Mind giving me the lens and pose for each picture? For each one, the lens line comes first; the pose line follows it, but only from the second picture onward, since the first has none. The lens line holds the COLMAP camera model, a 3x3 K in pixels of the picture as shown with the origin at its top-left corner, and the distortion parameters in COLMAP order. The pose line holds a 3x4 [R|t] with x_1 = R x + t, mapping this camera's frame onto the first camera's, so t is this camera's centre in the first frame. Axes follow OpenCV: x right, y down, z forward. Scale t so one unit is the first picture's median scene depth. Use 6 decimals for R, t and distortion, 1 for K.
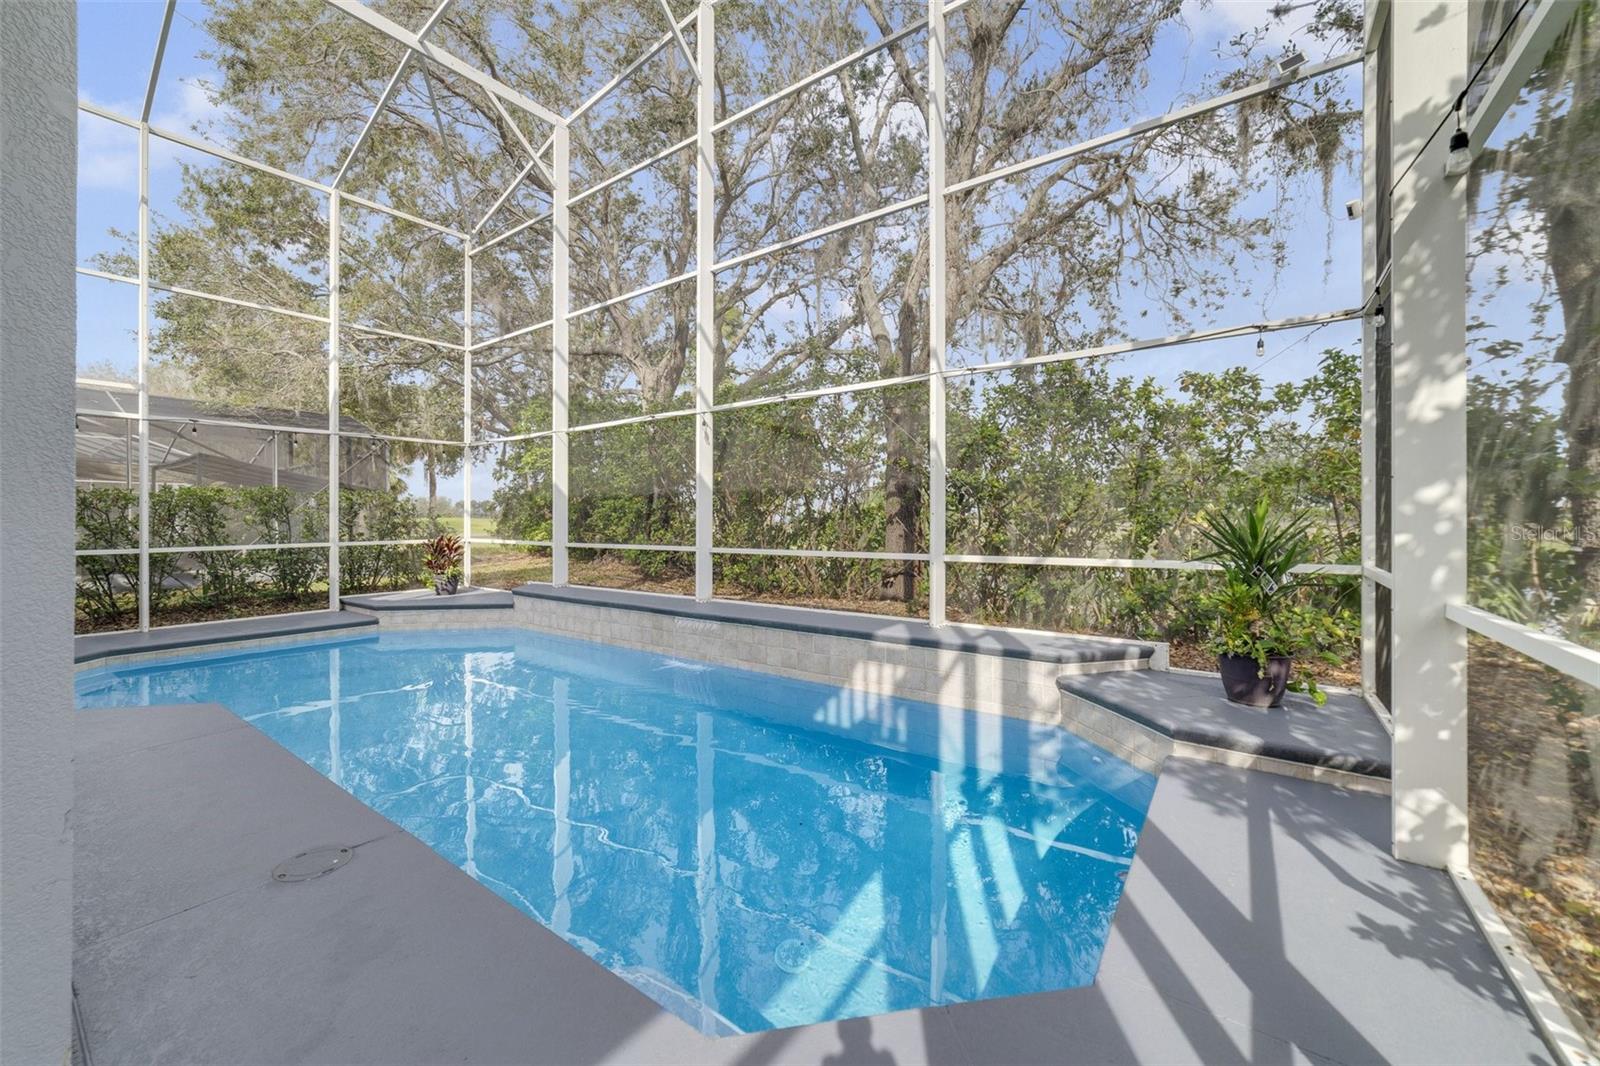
lens RADIAL K [[622.1, 0, 786.0], [0, 622.1, 524.1], [0, 0, 1]] dist [0.015148, 0.002917]
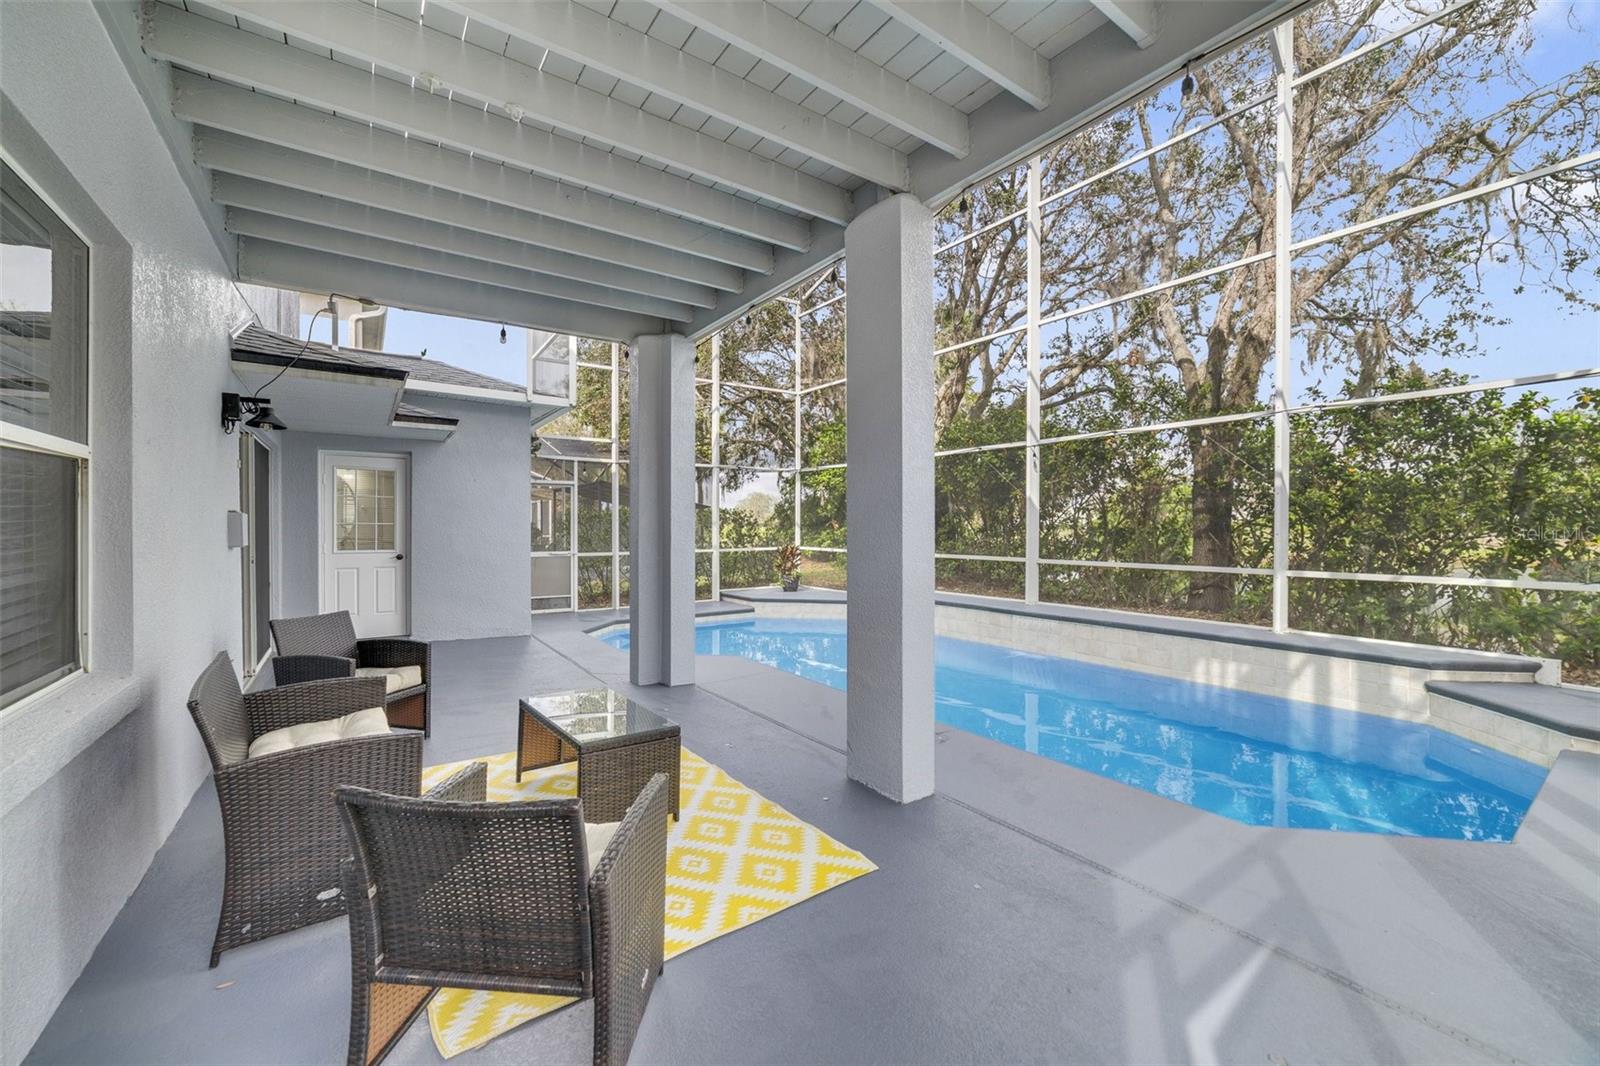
lens RADIAL K [[622.1, 0, 810.2], [0, 622.1, 531.8], [0, 0, 1]] dist [0.015148, 0.002917]
pose [[0.951628, 0.005689, -0.307201, -0.168396], [-0.005833, 0.999983, 0.000450, -0.011900], [0.307199, 0.001364, 0.951644, -0.270099]]
